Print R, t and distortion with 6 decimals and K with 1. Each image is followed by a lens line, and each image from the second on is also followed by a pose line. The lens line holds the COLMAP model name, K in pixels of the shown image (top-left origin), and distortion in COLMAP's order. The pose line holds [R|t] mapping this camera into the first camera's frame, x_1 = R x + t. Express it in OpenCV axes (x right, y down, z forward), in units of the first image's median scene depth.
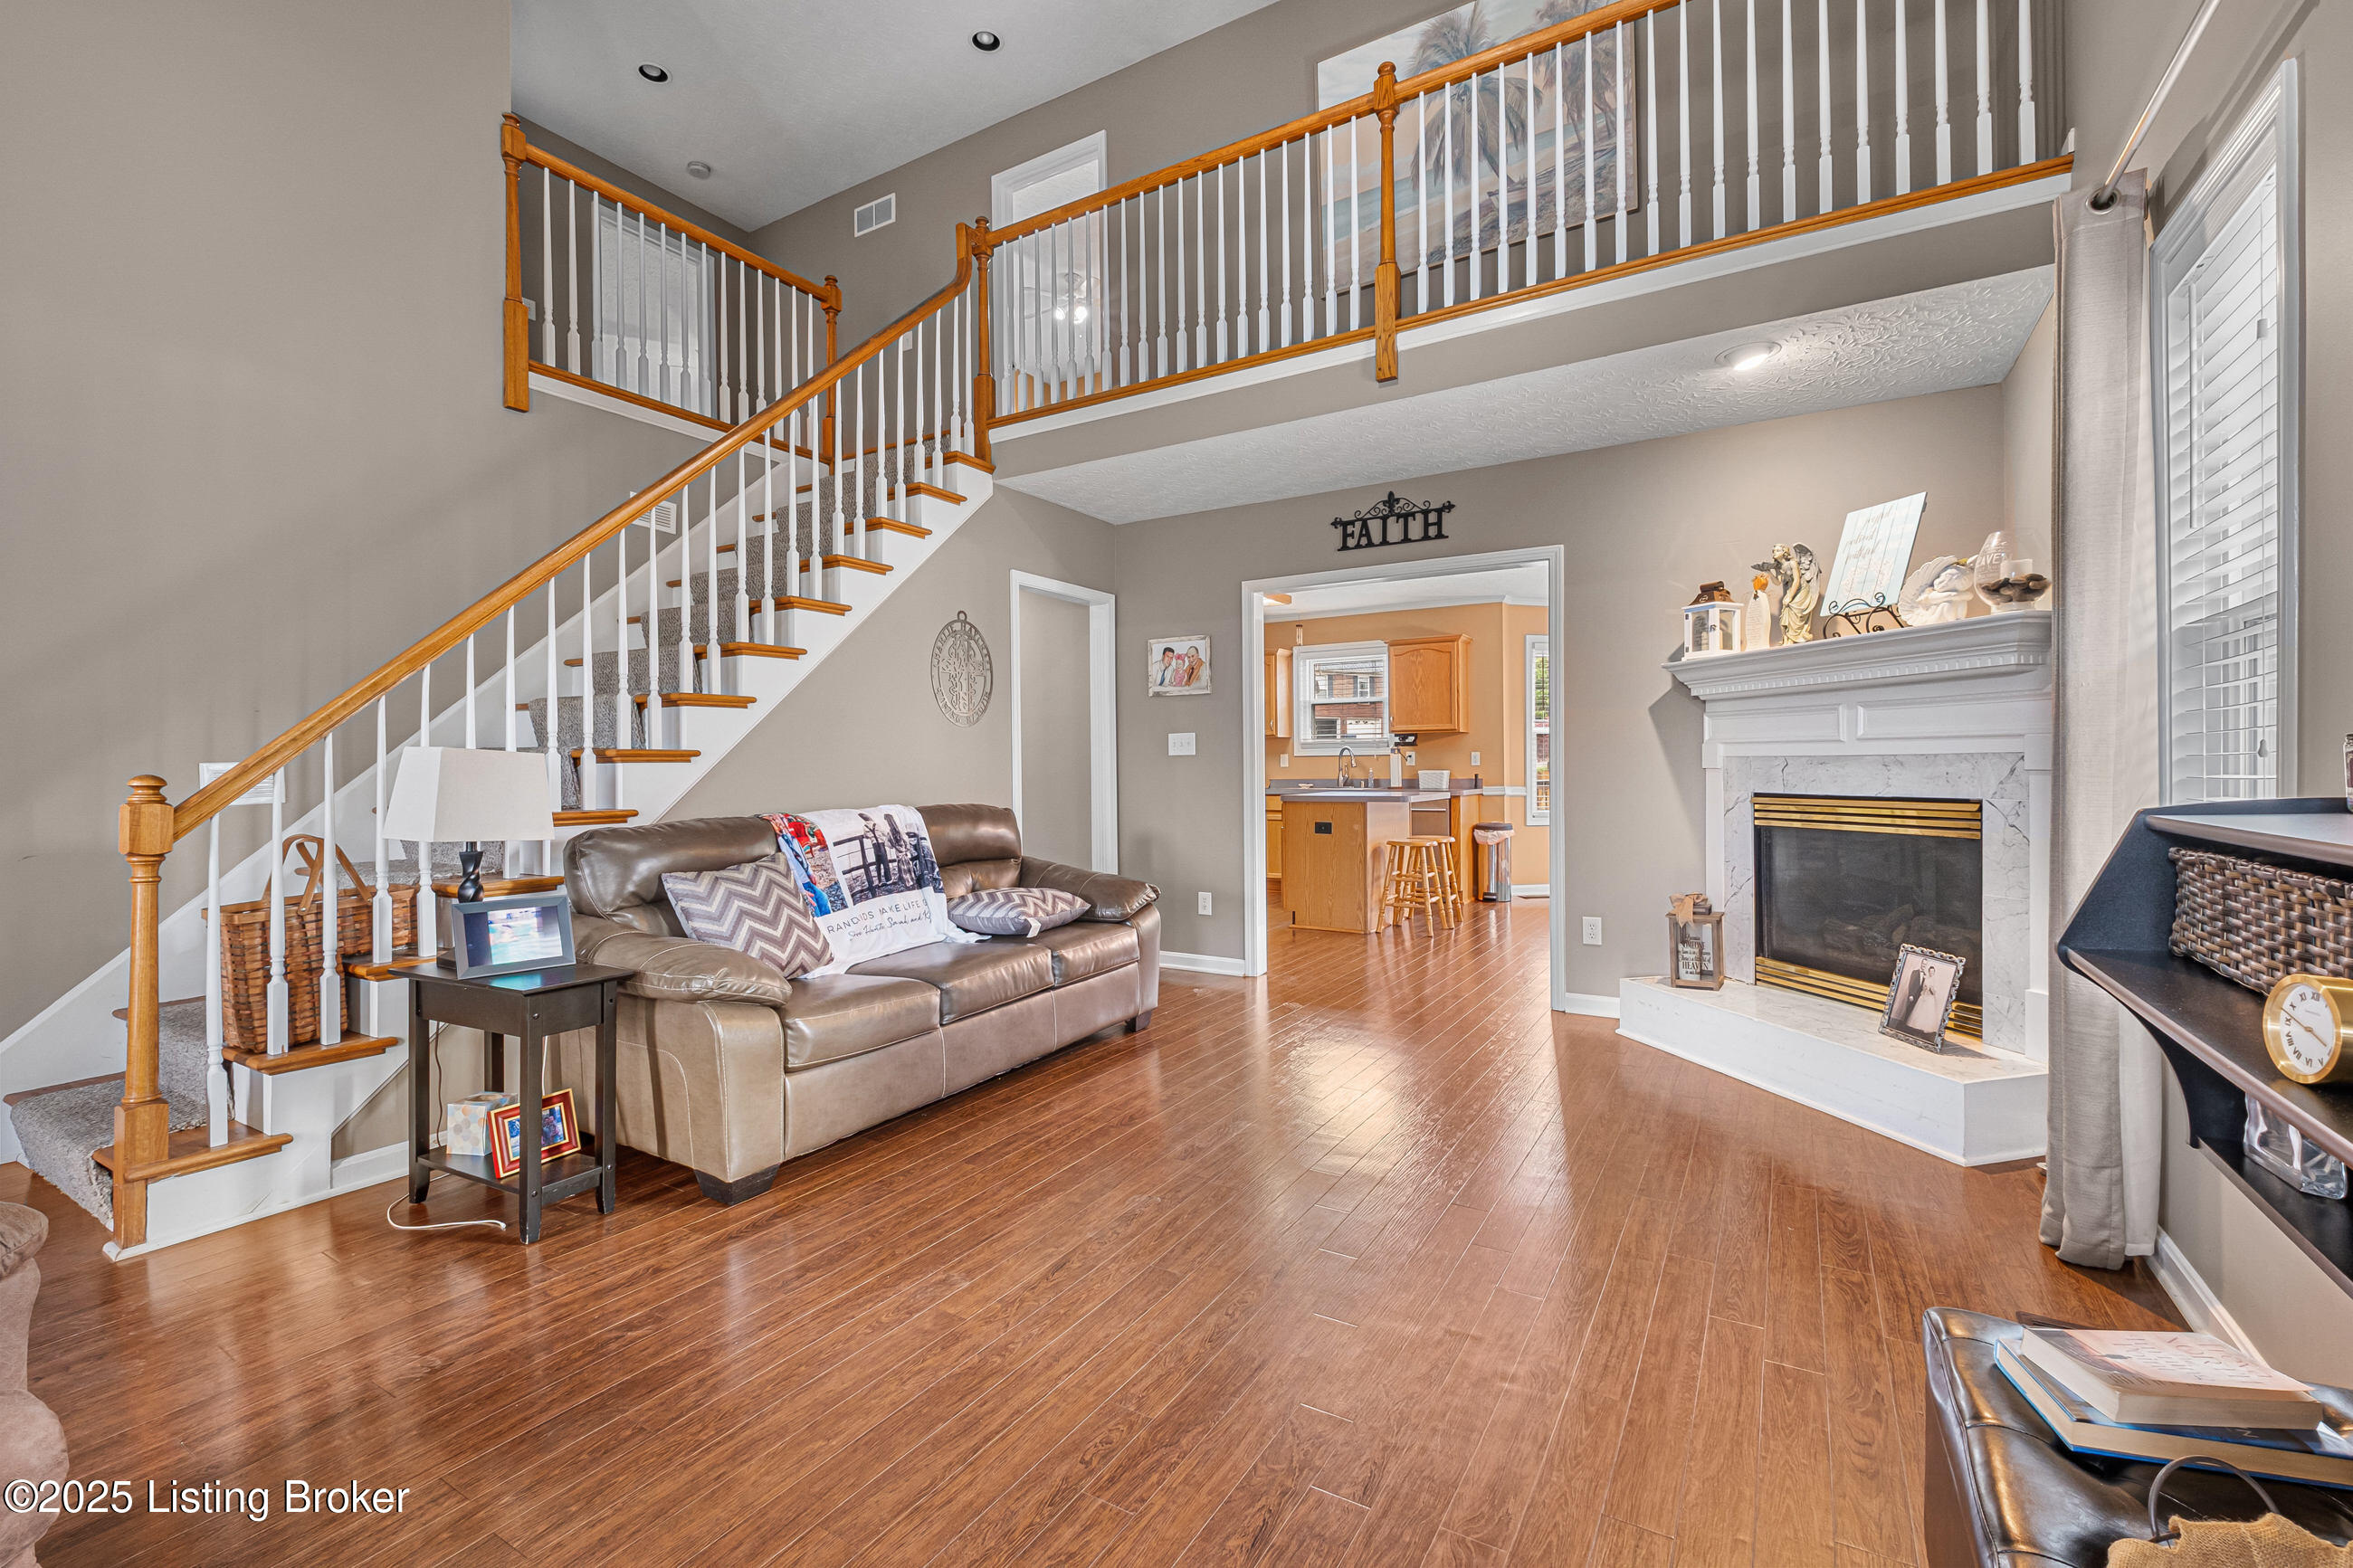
lens RADIAL K [[1026.9, 0, 1164.2], [0, 1026.9, 764.7], [0, 0, 1]] dist [0.005656, -0.006501]
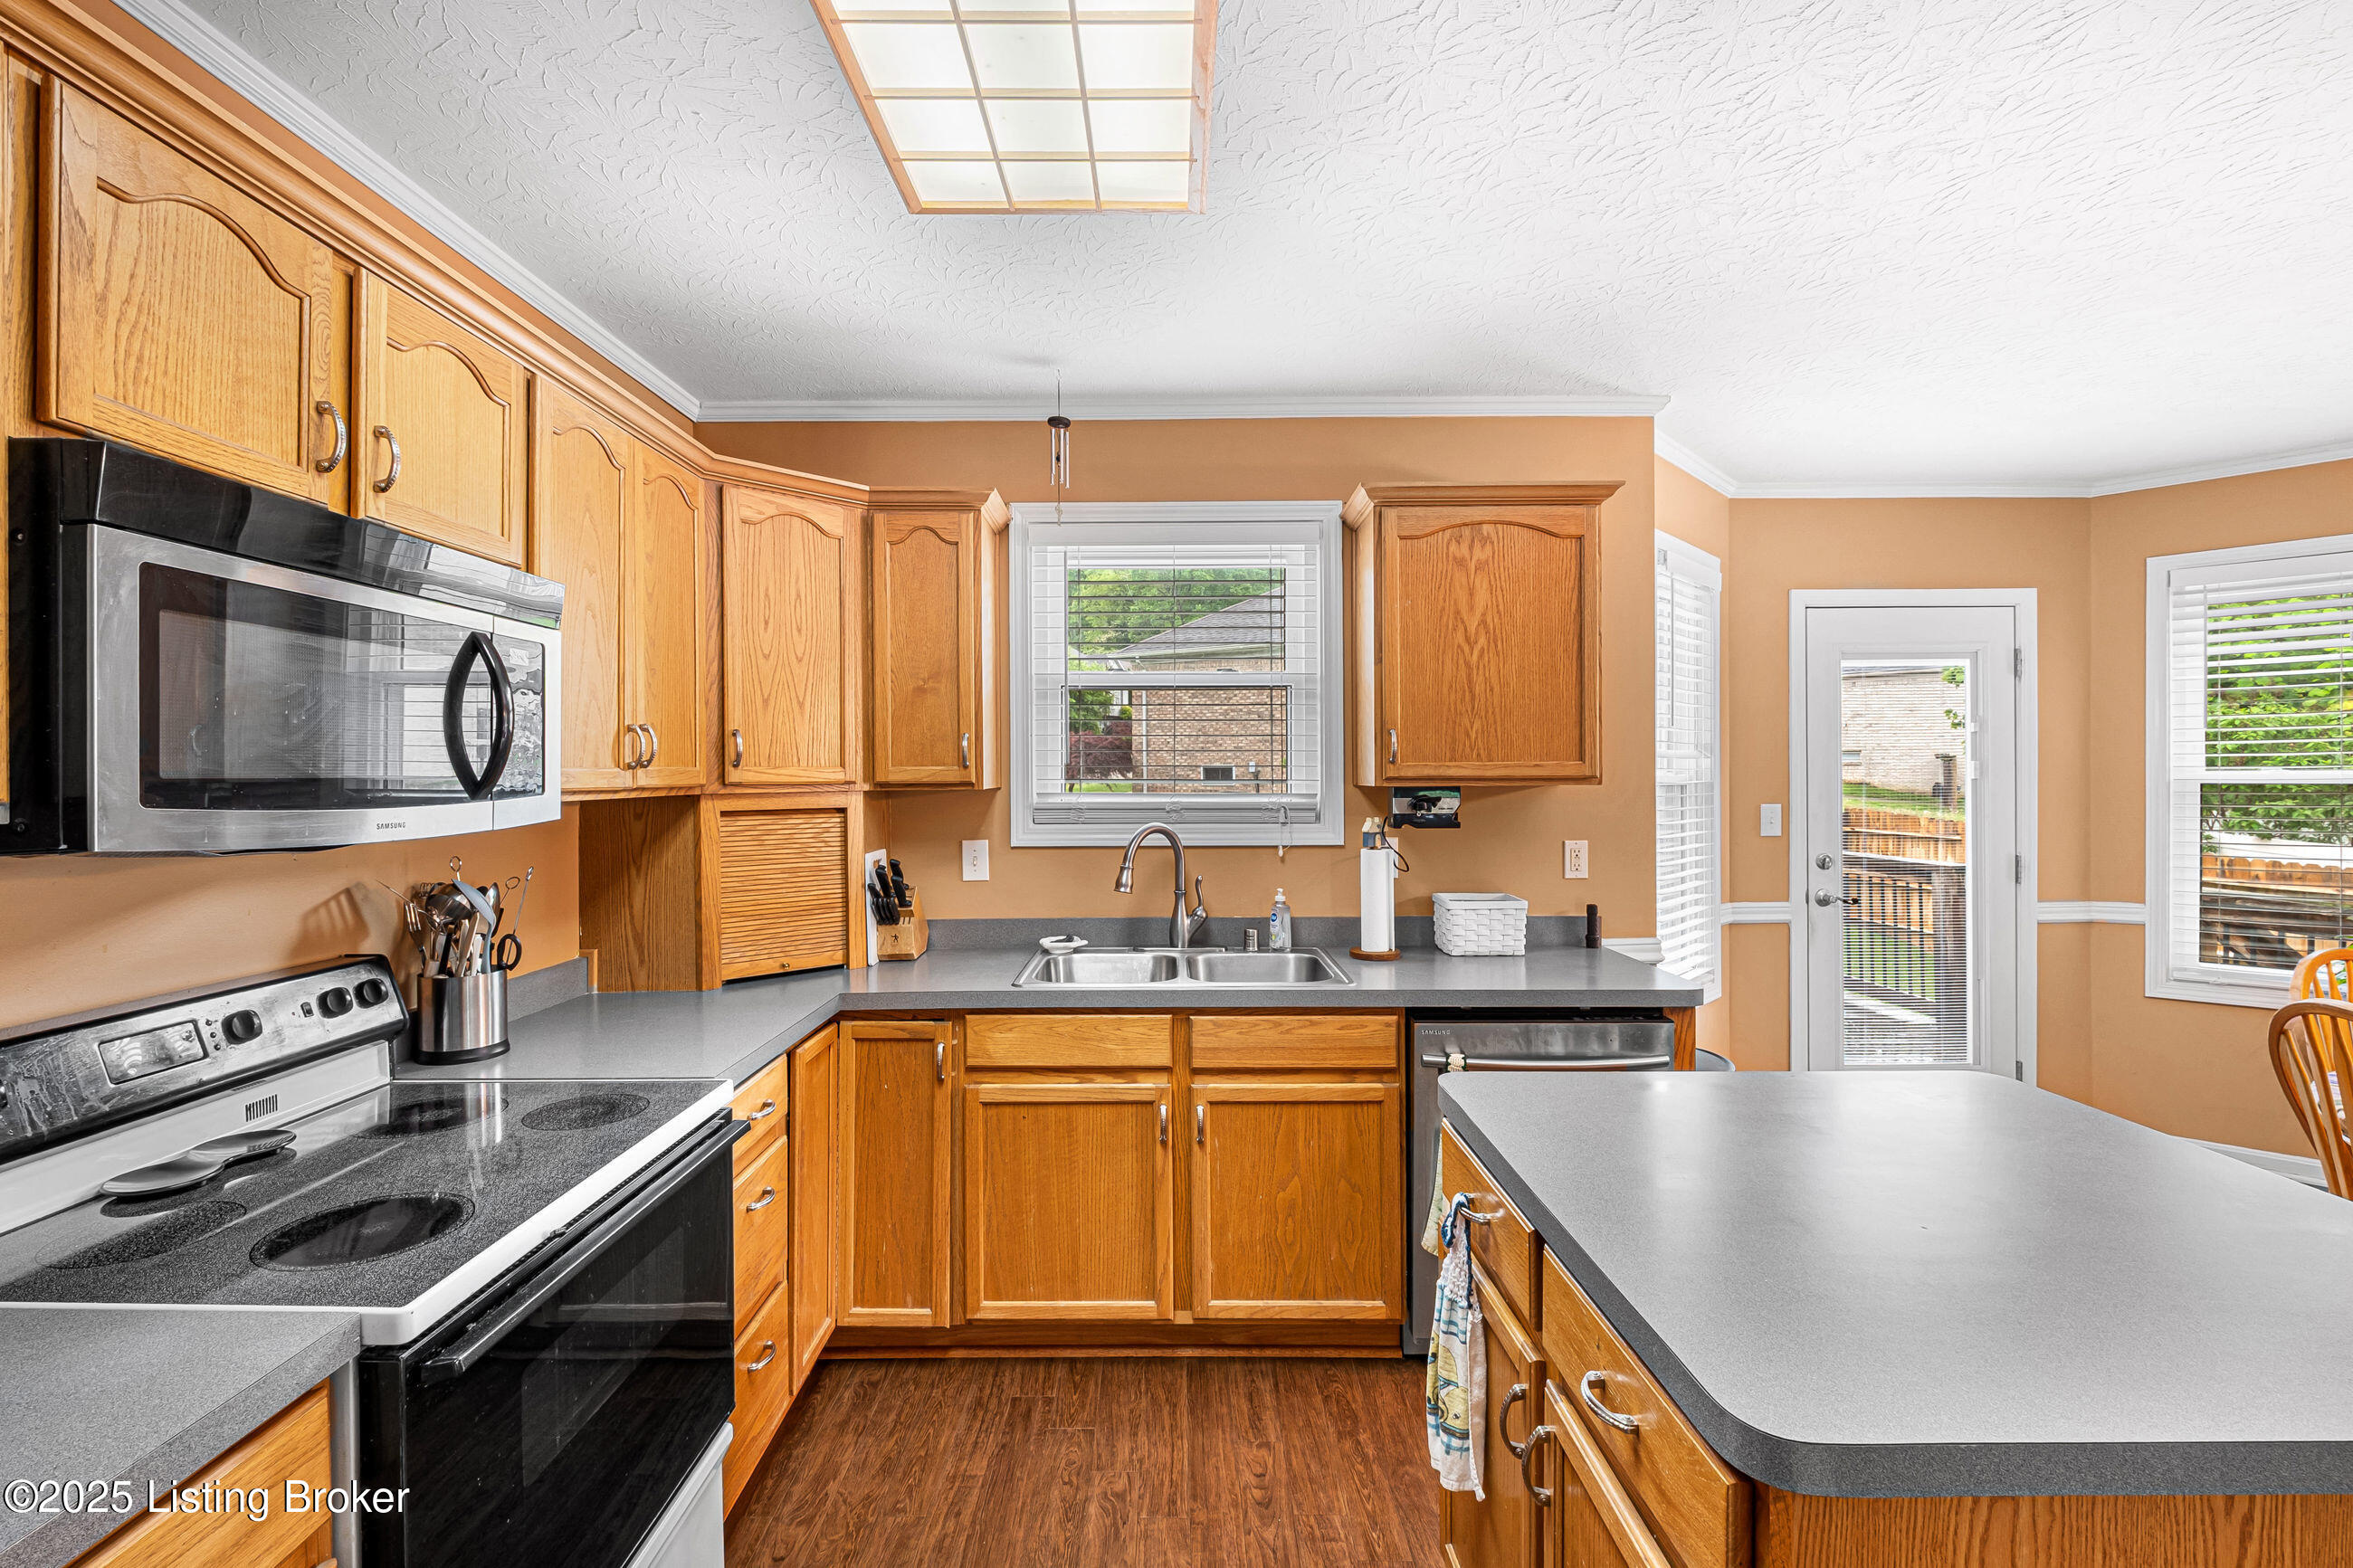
lens RADIAL K [[1026.9, 0, 1171.8], [0, 1026.9, 778.1], [0, 0, 1]] dist [0.005656, -0.006501]
pose [[0.853123, 0.003085, 0.521701, -0.003583], [-0.004032, 0.999992, 0.000681, -0.068918], [-0.521694, -0.002685, 0.853128, 1.602790]]
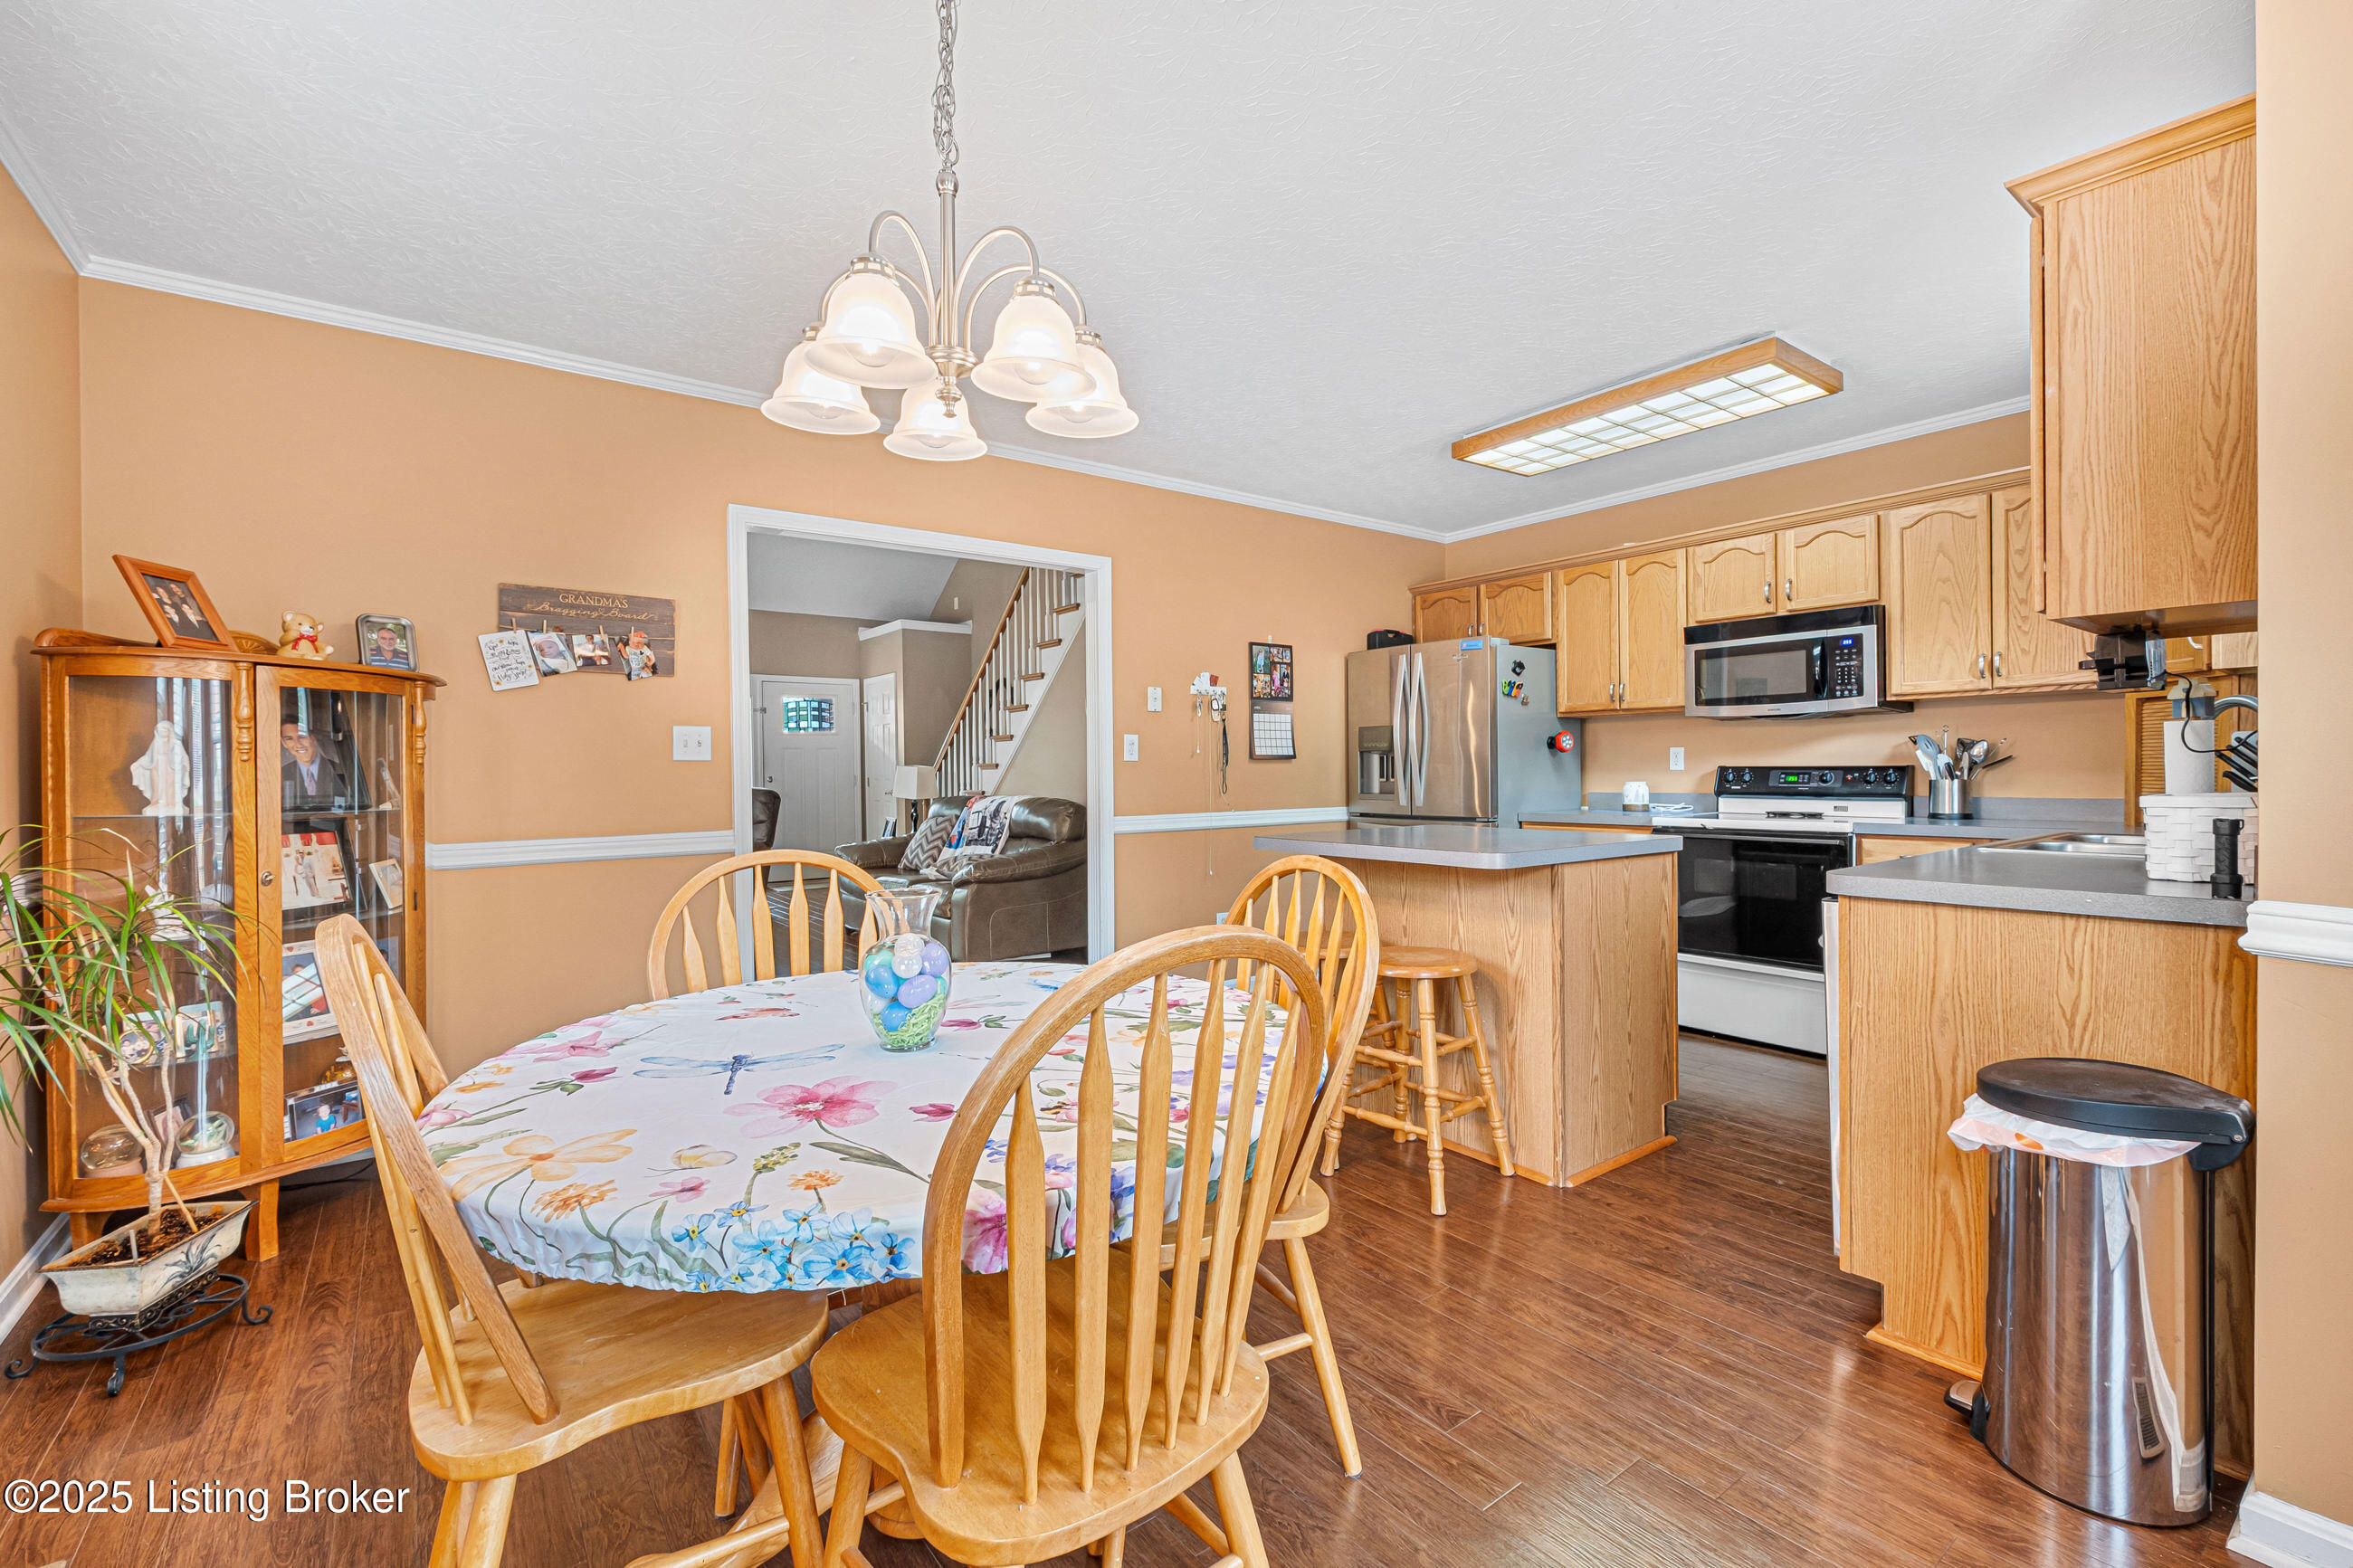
lens RADIAL K [[1026.9, 0, 1165.9], [0, 1026.9, 774.1], [0, 0, 1]] dist [0.005656, -0.006501]
pose [[-0.379484, 0.015035, -0.925076, 1.153984], [0.016268, 0.999822, 0.009576, -0.007287], [0.925055, -0.011415, -0.379661, 1.842953]]
